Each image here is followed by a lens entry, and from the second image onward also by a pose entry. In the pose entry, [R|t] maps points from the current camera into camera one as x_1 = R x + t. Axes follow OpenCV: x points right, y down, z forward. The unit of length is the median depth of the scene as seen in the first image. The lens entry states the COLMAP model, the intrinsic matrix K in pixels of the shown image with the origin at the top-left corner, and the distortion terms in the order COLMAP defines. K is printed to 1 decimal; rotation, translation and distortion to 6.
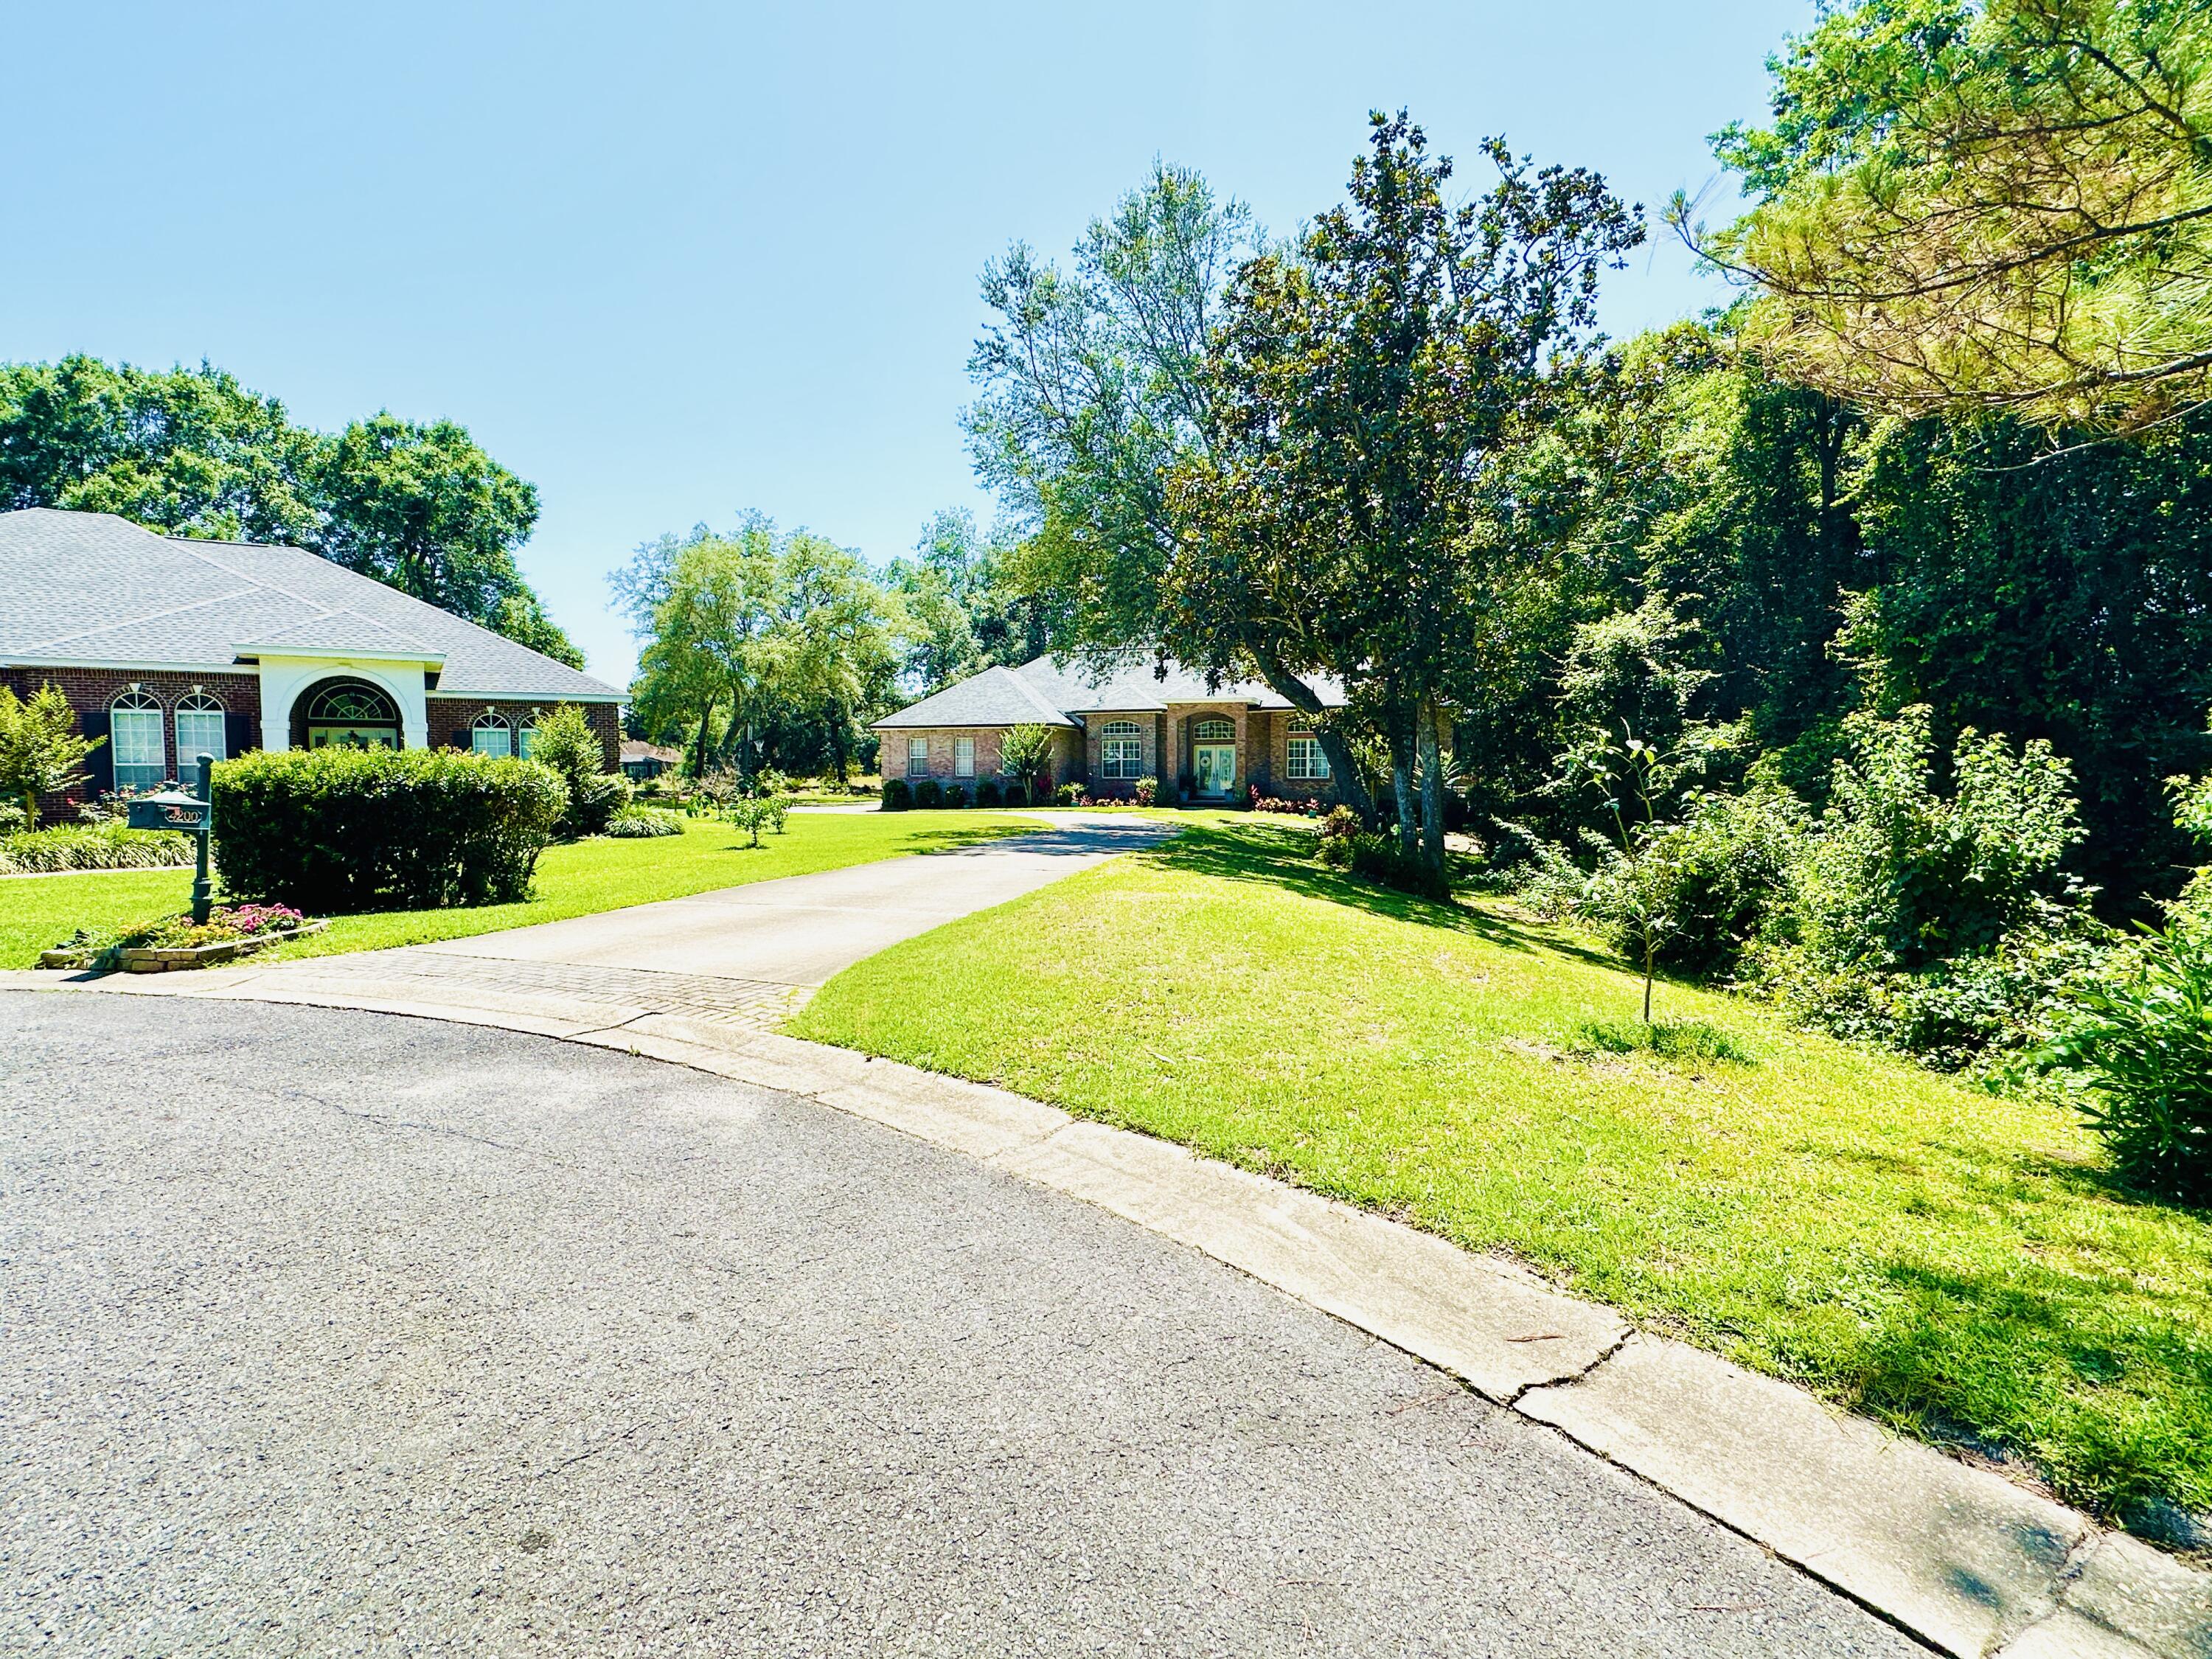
lens RADIAL K [[1089.6, 0, 1116.4], [0, 1089.6, 835.2], [0, 0, 1]] dist [0.001581, 0.000022]
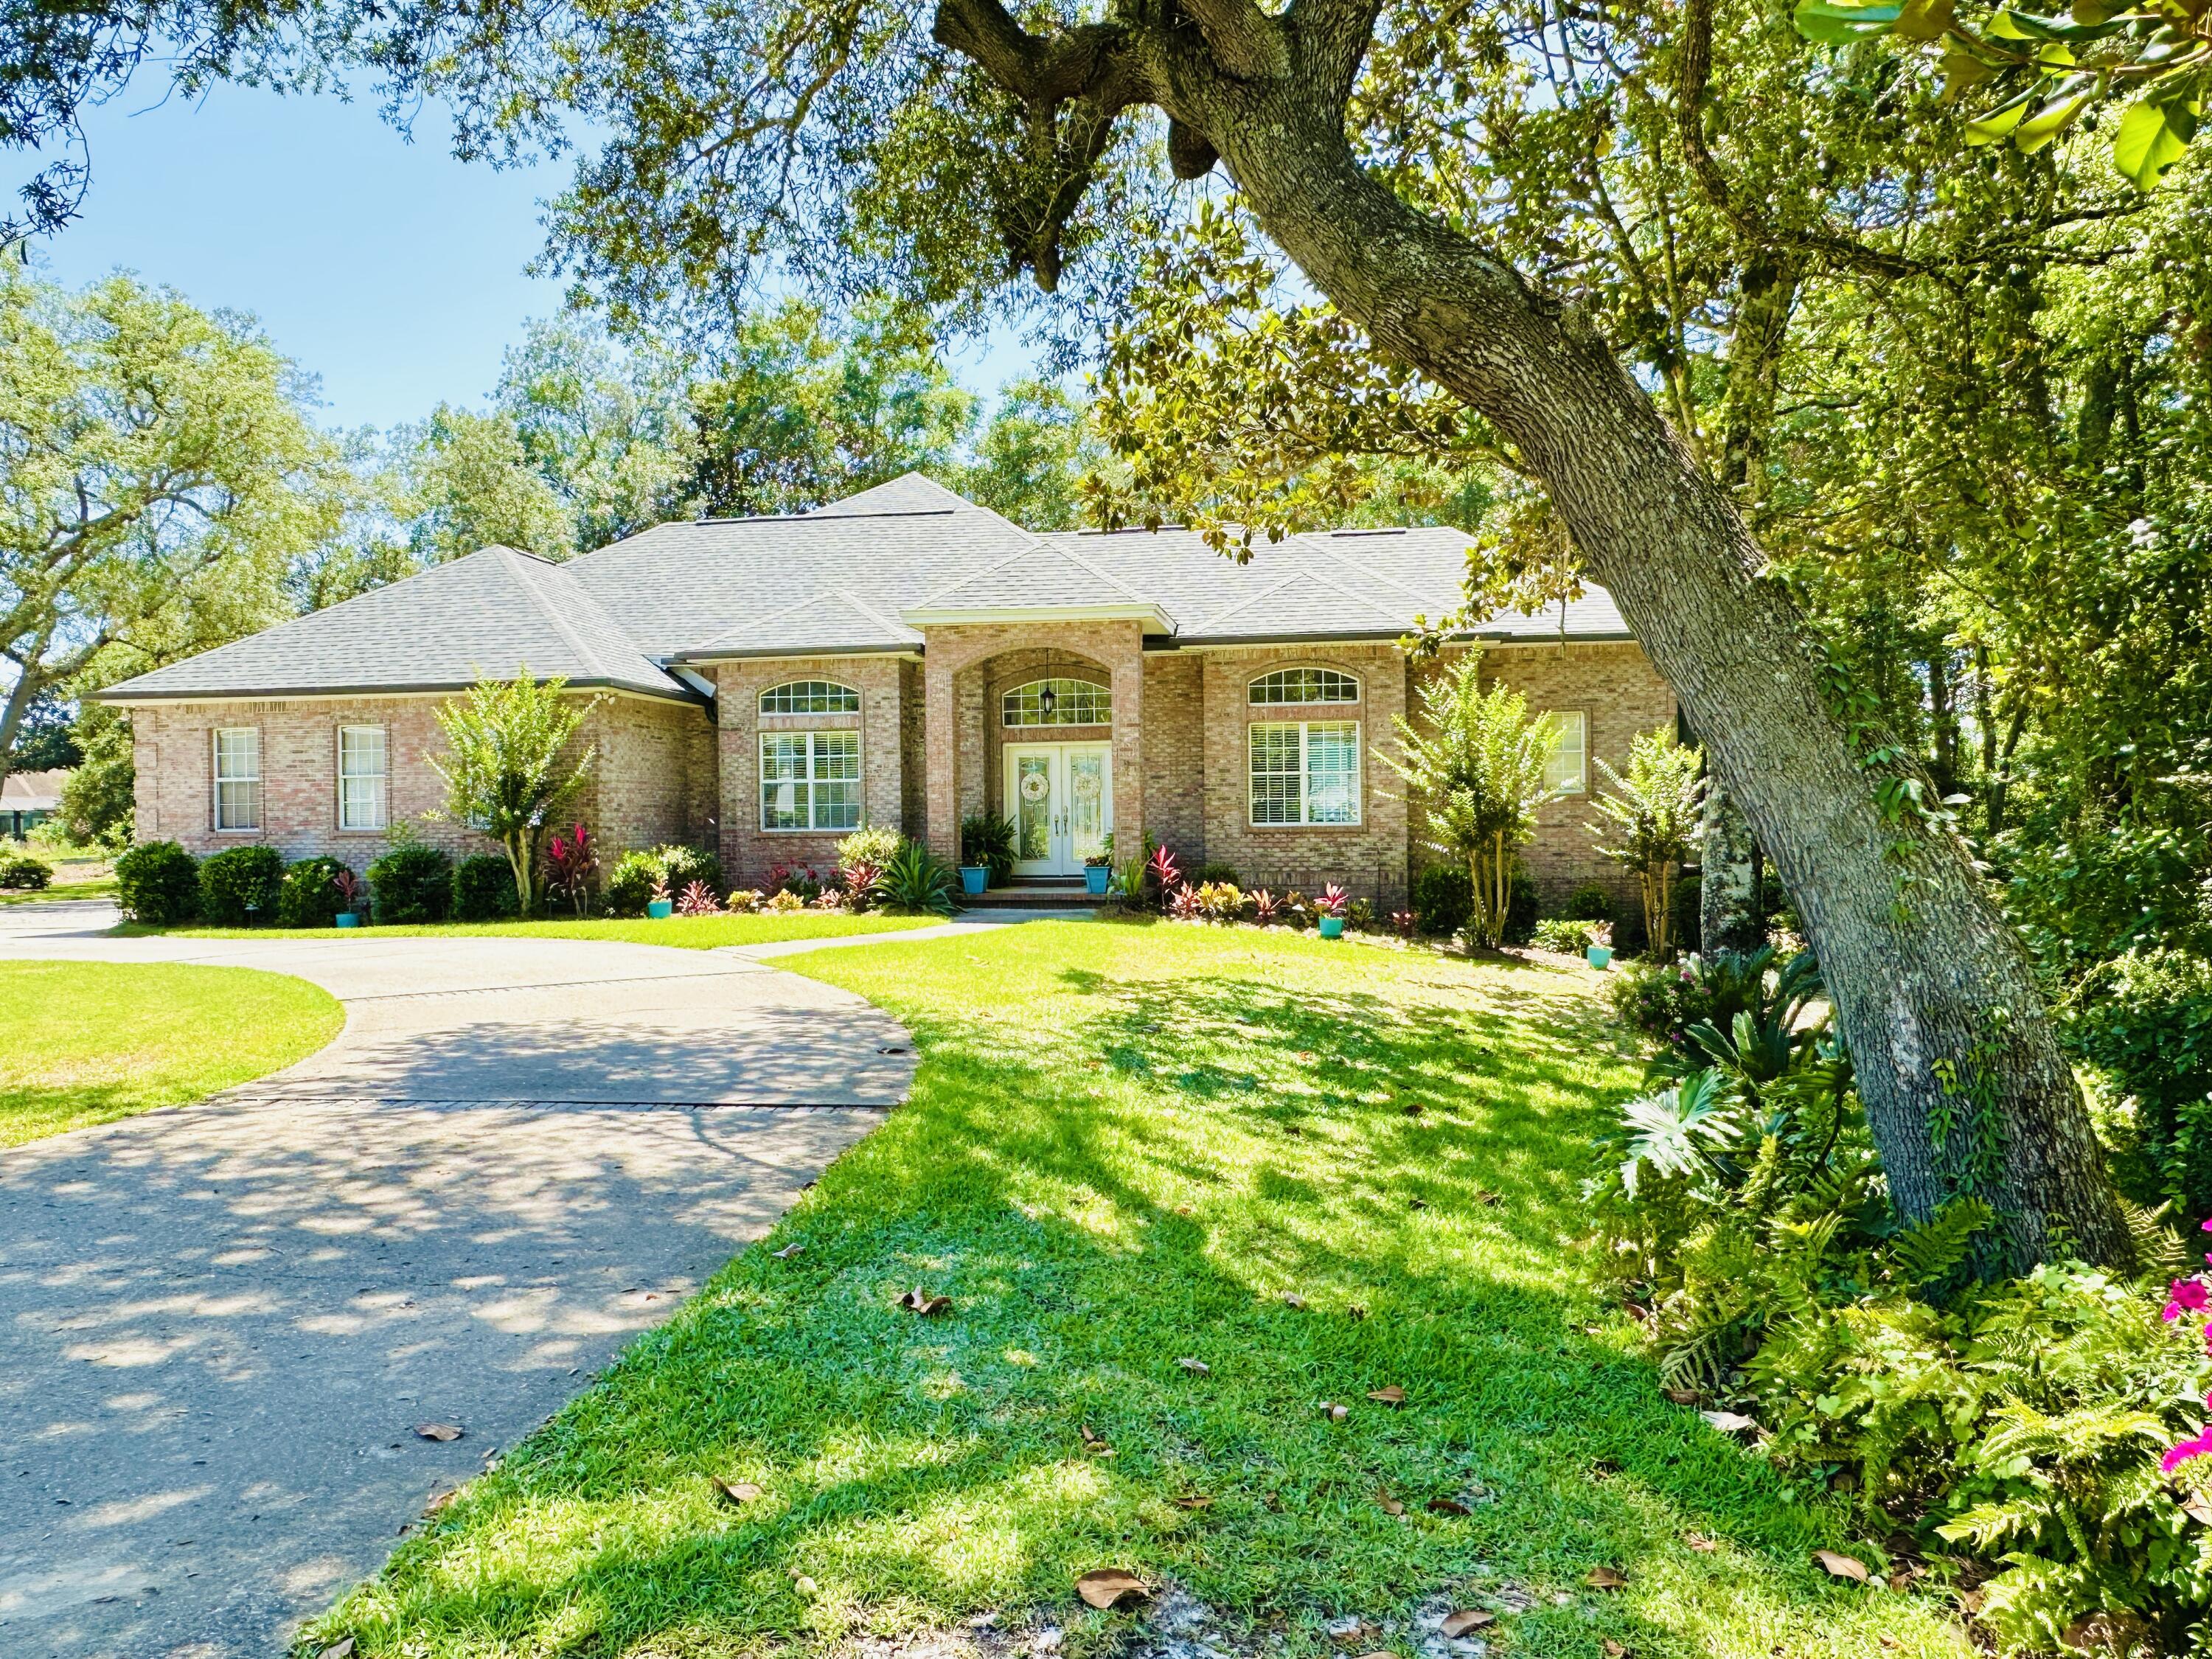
lens RADIAL K [[1516.8, 0, 1110.9], [0, 1516.8, 826.3], [0, 0, 1]] dist [-0.003554, -0.003269]
pose [[0.993517, -0.012301, 0.113019, 0.048548], [0.018149, 0.998541, -0.050854, -0.026032], [-0.112229, 0.052575, 0.992291, 0.473207]]
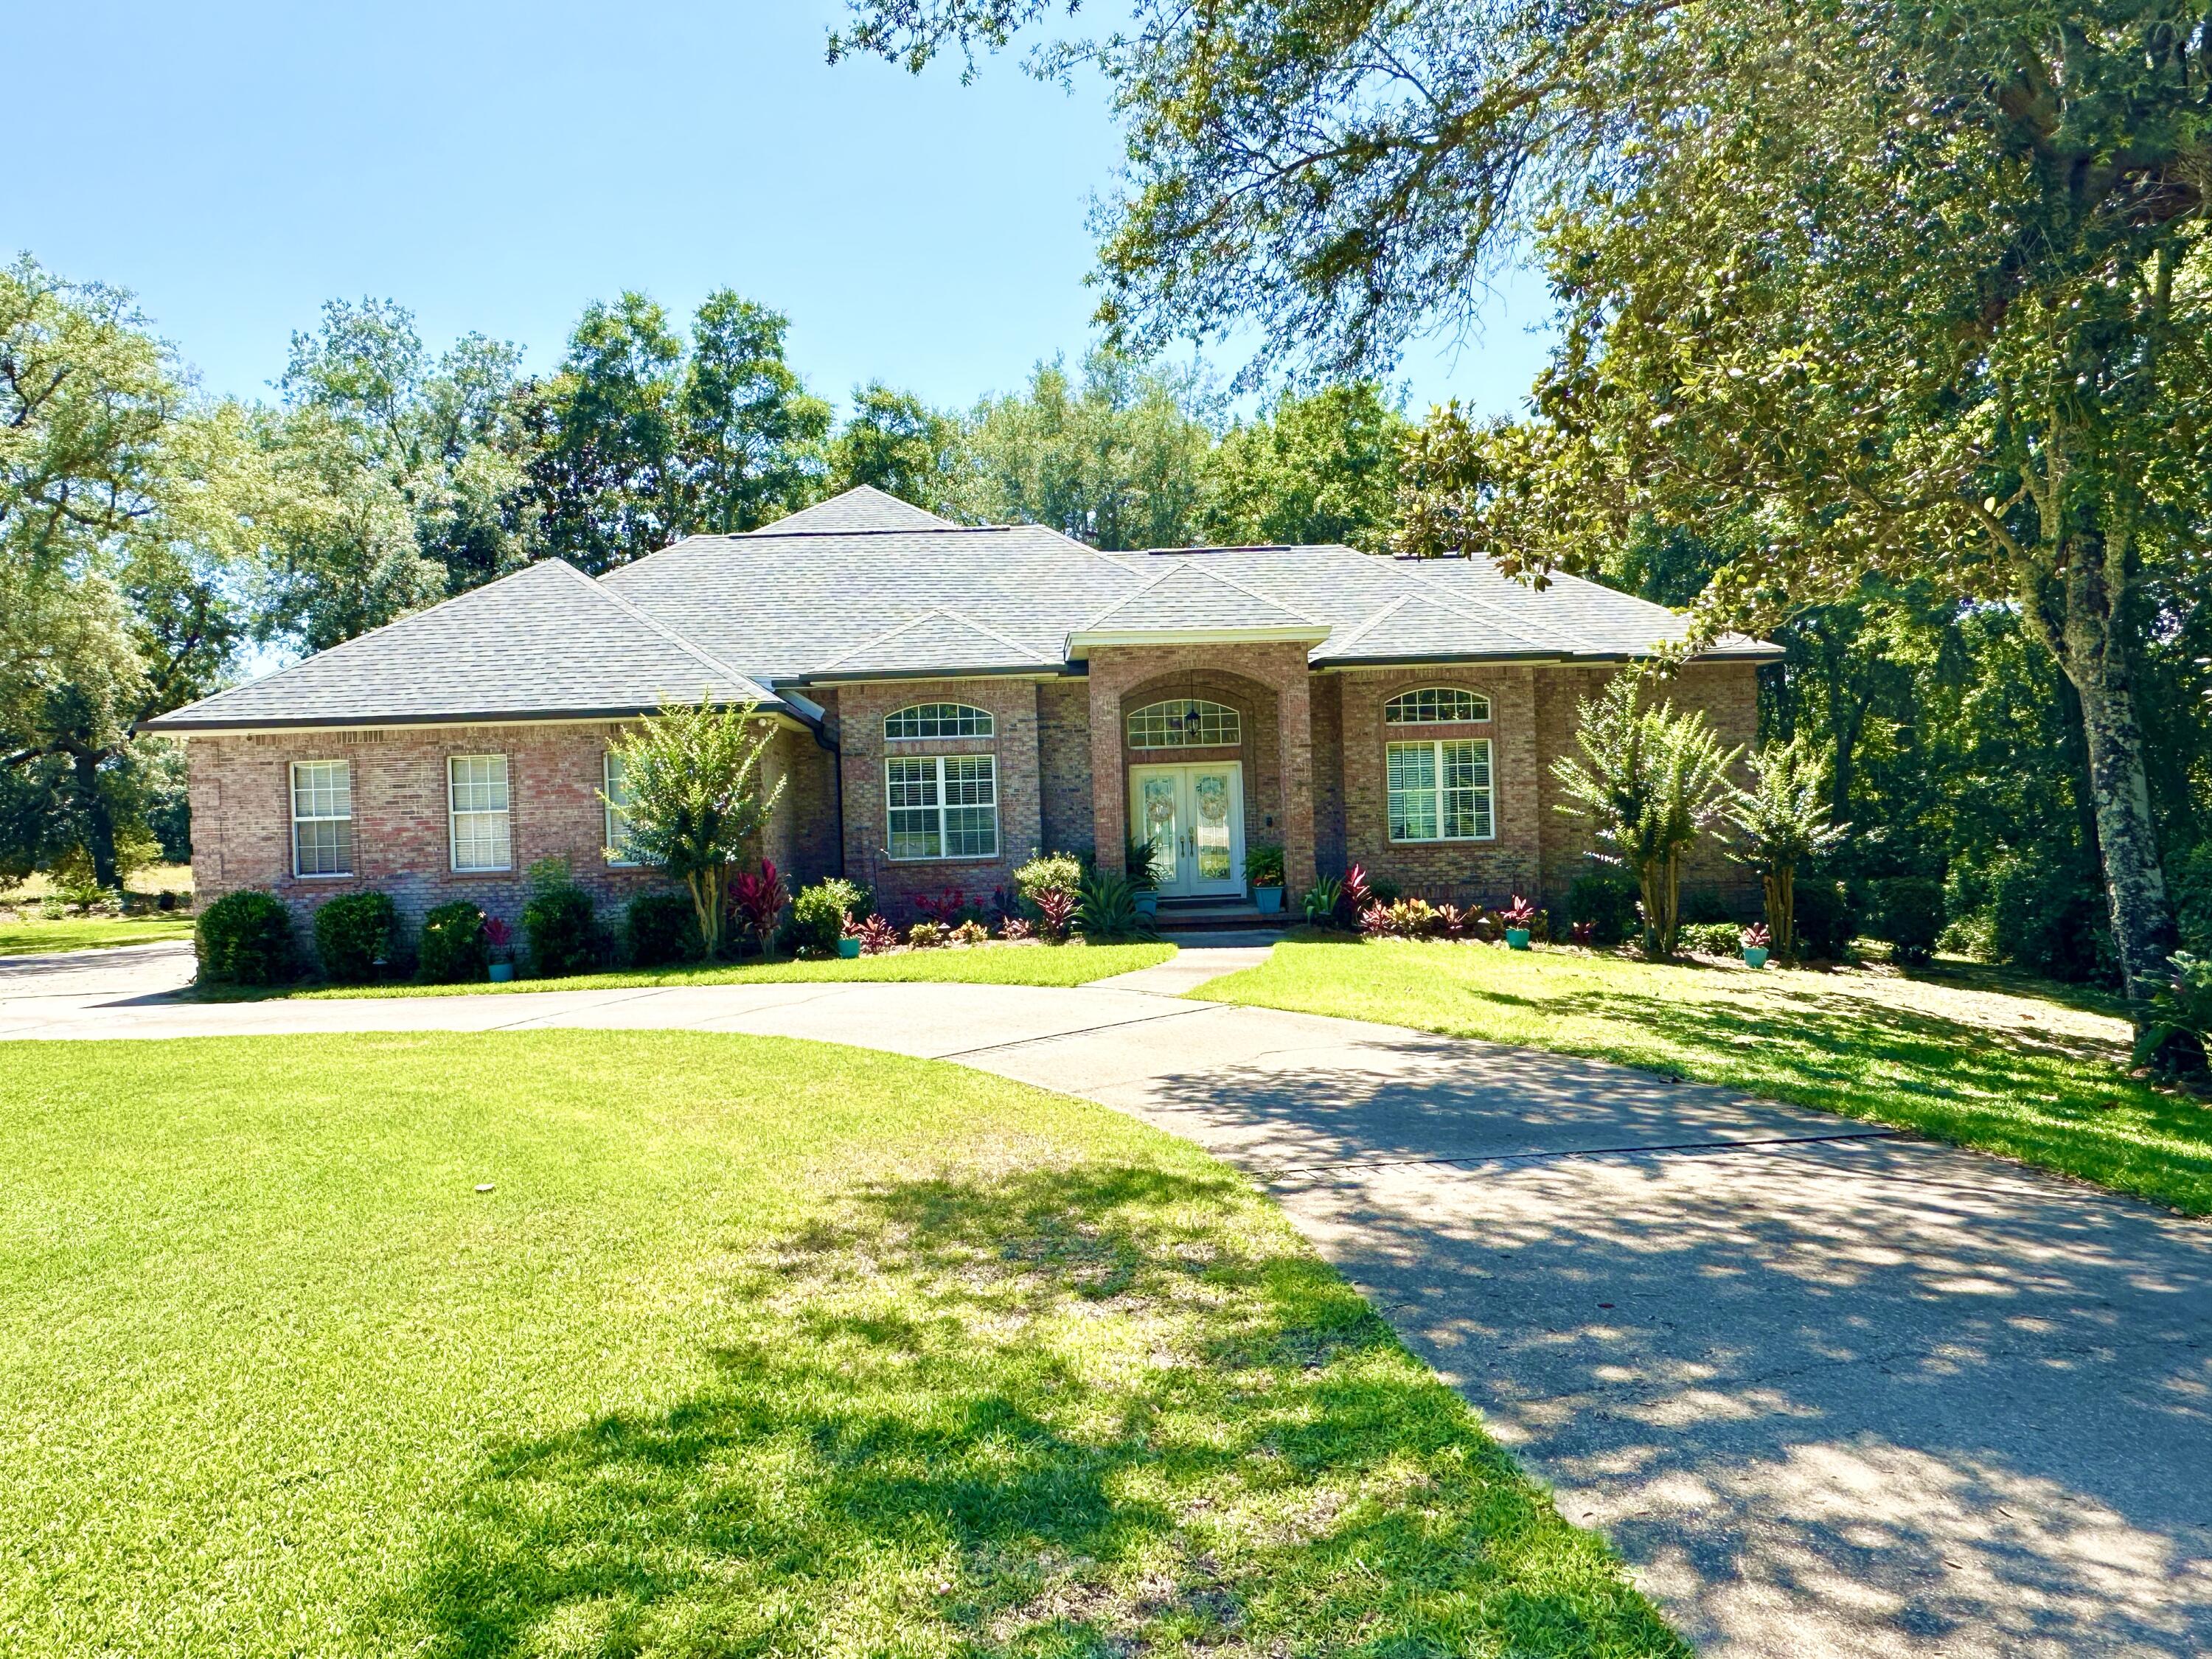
lens RADIAL K [[1516.8, 0, 1102.2], [0, 1516.8, 816.6], [0, 0, 1]] dist [-0.003554, -0.003269]
pose [[0.949317, -0.032049, 0.312681, -0.103443], [0.052521, 0.996976, -0.057269, -0.035275], [-0.309900, 0.070788, 0.948130, 0.508960]]
